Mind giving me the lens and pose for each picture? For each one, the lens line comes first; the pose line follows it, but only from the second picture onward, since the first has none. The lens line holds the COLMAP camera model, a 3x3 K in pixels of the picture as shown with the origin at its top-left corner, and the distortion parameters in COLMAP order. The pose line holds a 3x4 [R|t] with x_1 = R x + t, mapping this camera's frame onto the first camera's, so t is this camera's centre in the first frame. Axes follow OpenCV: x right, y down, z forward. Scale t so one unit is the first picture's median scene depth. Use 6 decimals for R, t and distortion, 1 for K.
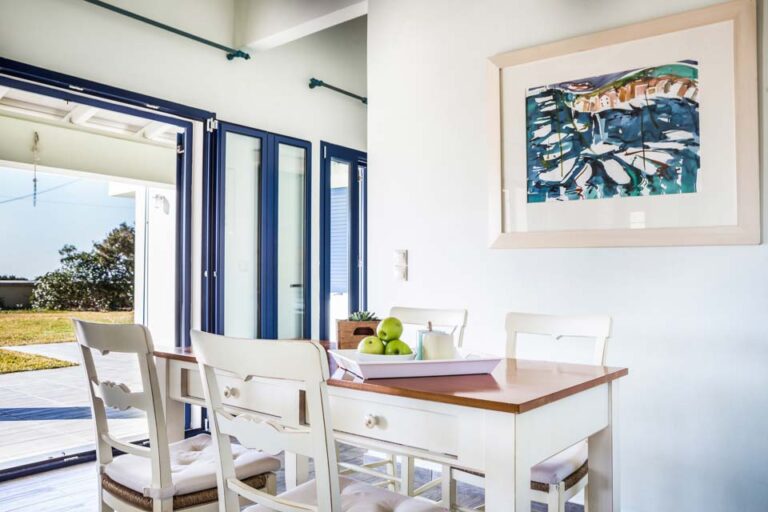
lens RADIAL K [[588.1, 0, 383.7], [0, 588.1, 253.2], [0, 0, 1]] dist [-0.057439, 0.005228]
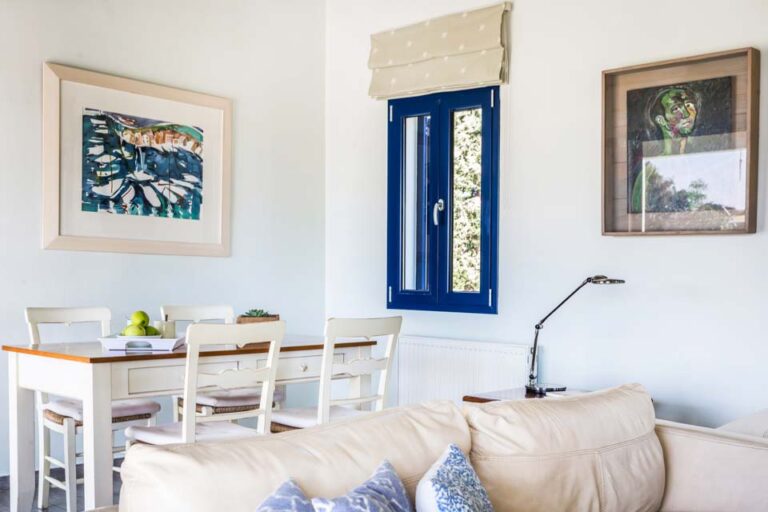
lens RADIAL K [[930.7, 0, 384.1], [0, 930.7, 258.2], [0, 0, 1]] dist [-0.004964, 0.000000]
pose [[0.084339, 0.007521, 0.996409, -1.609266], [-0.056224, 0.998414, -0.002778, -0.024761], [-0.994850, -0.055787, 0.084628, 0.292123]]
